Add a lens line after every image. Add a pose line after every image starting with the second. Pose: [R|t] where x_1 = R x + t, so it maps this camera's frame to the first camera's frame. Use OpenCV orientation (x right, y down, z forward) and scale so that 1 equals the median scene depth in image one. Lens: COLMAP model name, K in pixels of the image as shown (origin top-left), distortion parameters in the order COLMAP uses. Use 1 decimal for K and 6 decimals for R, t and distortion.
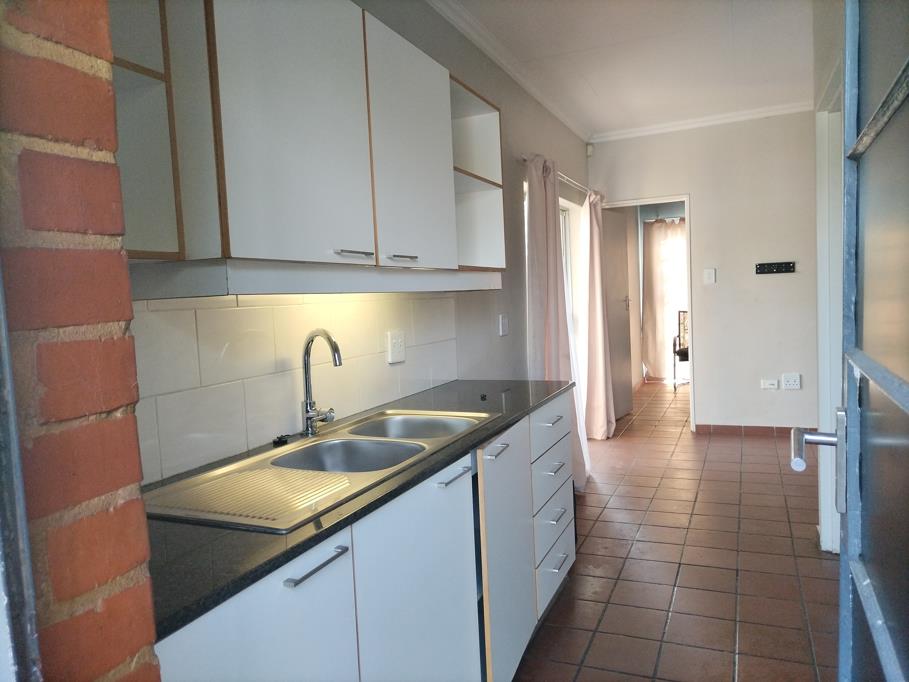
lens RADIAL K [[663.1, 0, 458.1], [0, 663.1, 338.1], [0, 0, 1]] dist [0.025700, -0.026017]
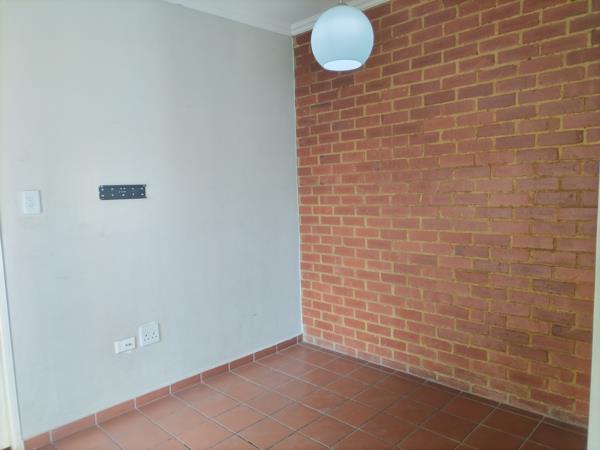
lens RADIAL K [[437.7, 0, 299.6], [0, 437.7, 227.4], [0, 0, 1]] dist [0.025700, -0.026017]
pose [[0.360163, -0.053414, 0.931359, 0.079902], [0.080120, 0.996442, 0.026163, -0.060120], [-0.929443, 0.065198, 0.363161, 0.615974]]
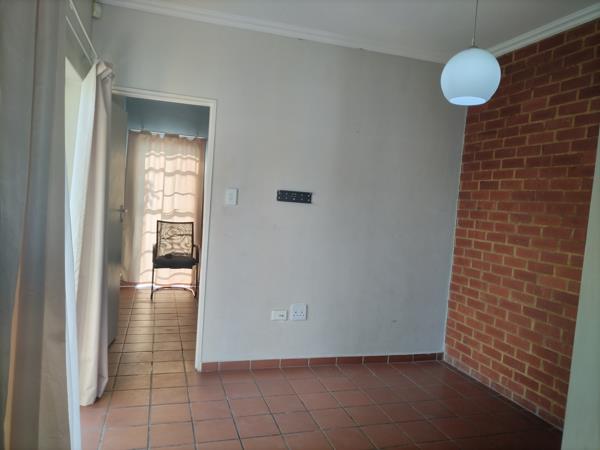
lens RADIAL K [[437.7, 0, 296.1], [0, 437.7, 227.4], [0, 0, 1]] dist [0.025700, -0.026017]
pose [[0.750822, 0.061932, 0.657594, 0.058943], [-0.064816, 0.997698, -0.019957, -0.046313], [-0.657316, -0.027638, 0.753108, 0.500077]]
